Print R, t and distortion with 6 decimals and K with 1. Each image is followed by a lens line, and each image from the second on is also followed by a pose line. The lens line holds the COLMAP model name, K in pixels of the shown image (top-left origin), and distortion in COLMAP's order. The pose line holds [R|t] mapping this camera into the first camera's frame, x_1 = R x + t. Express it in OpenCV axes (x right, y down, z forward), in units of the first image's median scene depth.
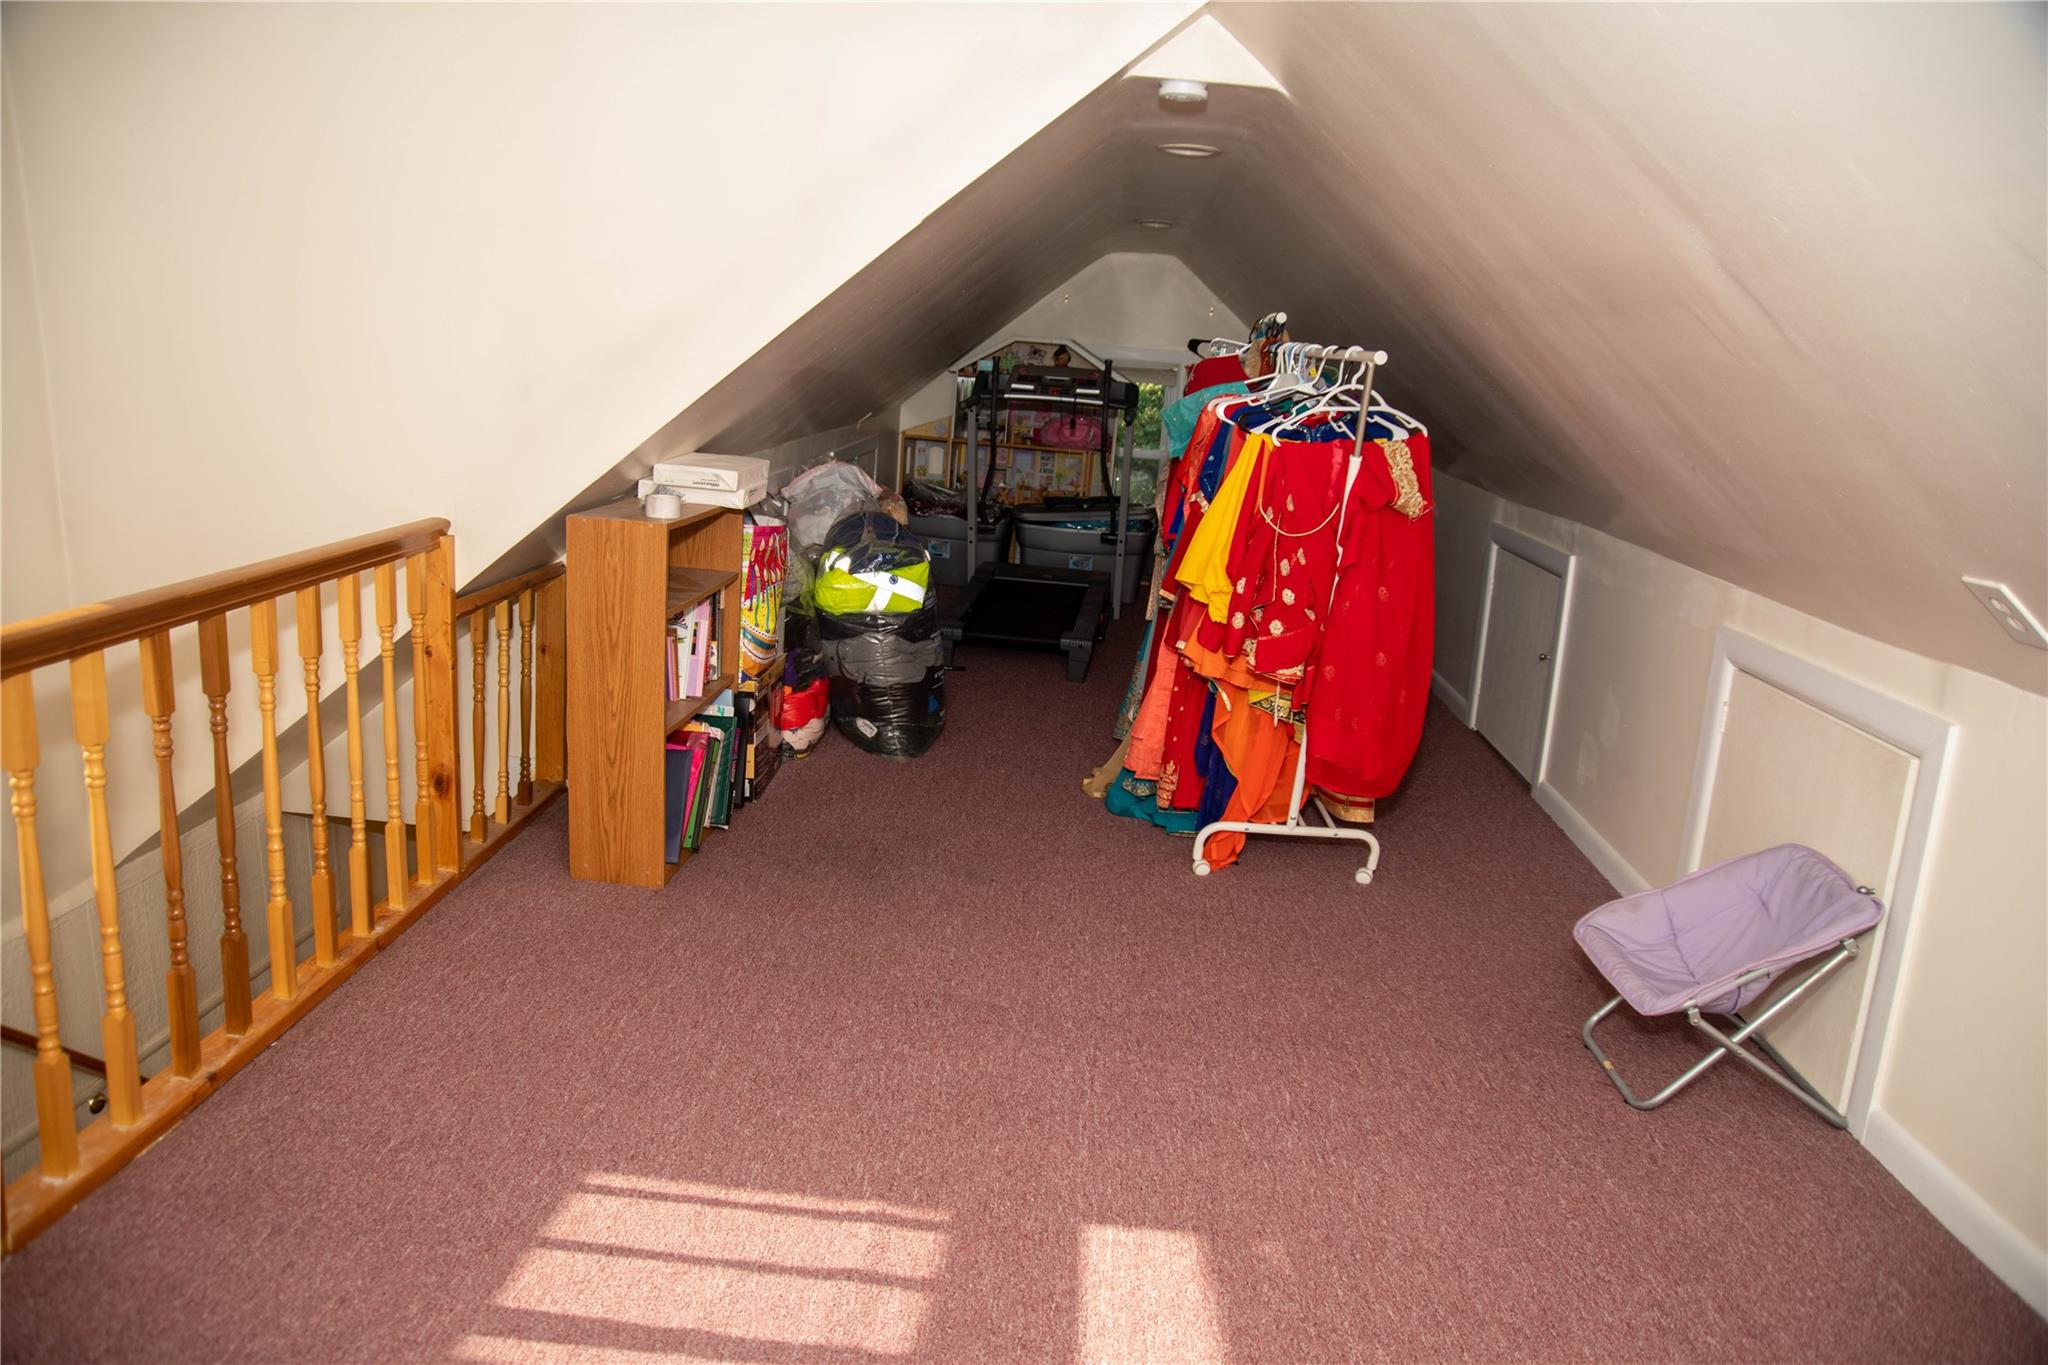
lens RADIAL K [[1392.4, 0, 1023.8], [0, 1392.4, 677.0], [0, 0, 1]] dist [-0.085197, 0.049591]
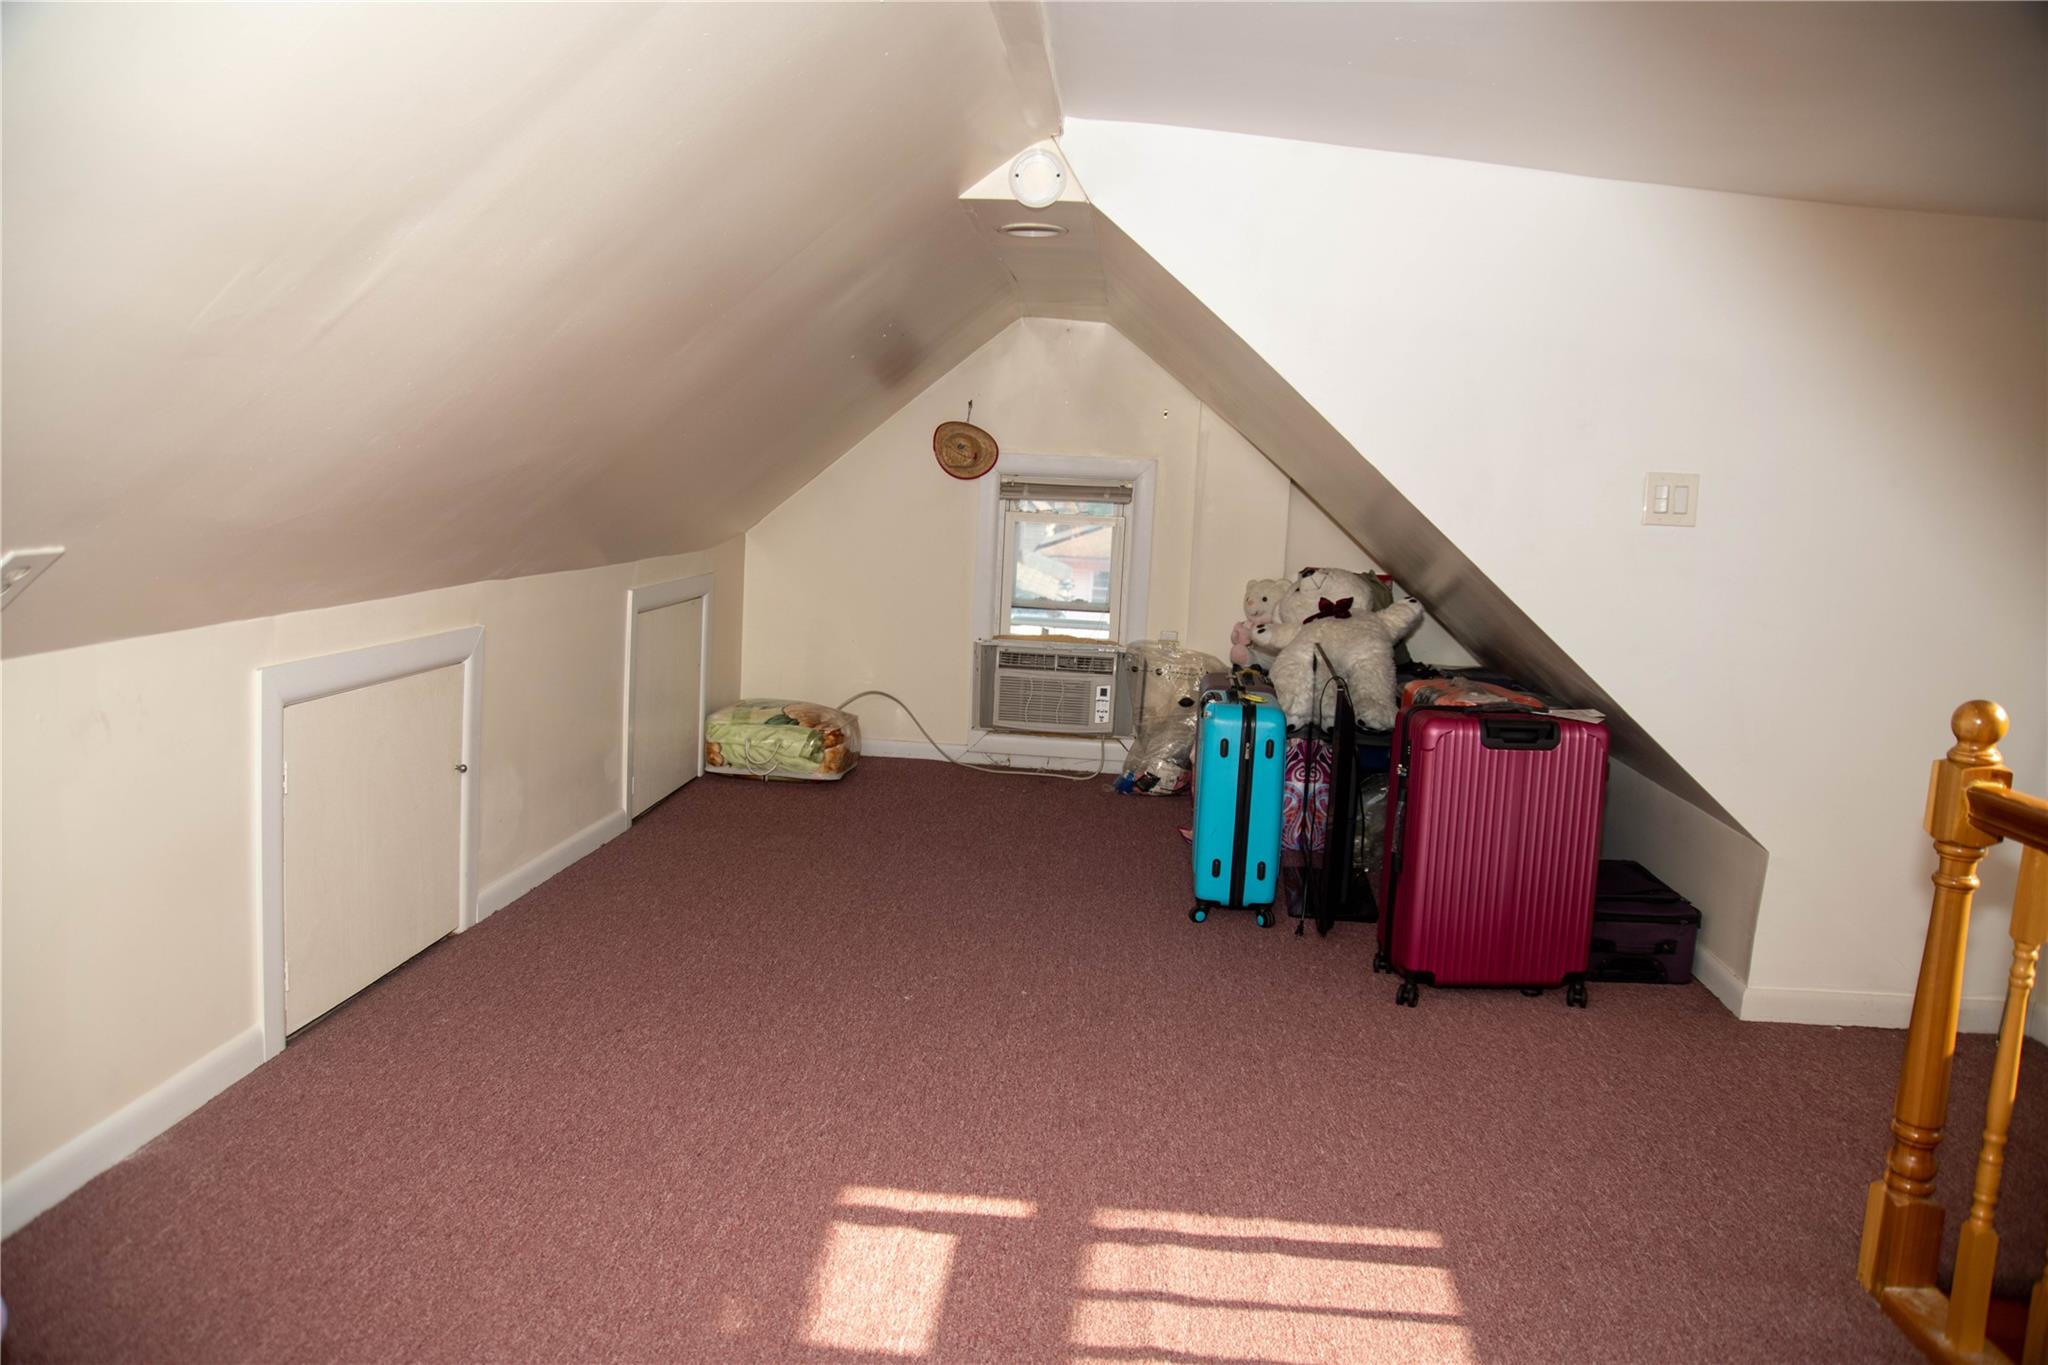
lens RADIAL K [[1392.4, 0, 1026.0], [0, 1392.4, 682.9], [0, 0, 1]] dist [-0.085197, 0.049591]
pose [[-0.992212, -0.124138, 0.010299, 0.026340], [-0.112188, 0.926497, 0.359189, -0.375970], [-0.054130, 0.355236, -0.933208, 1.809388]]
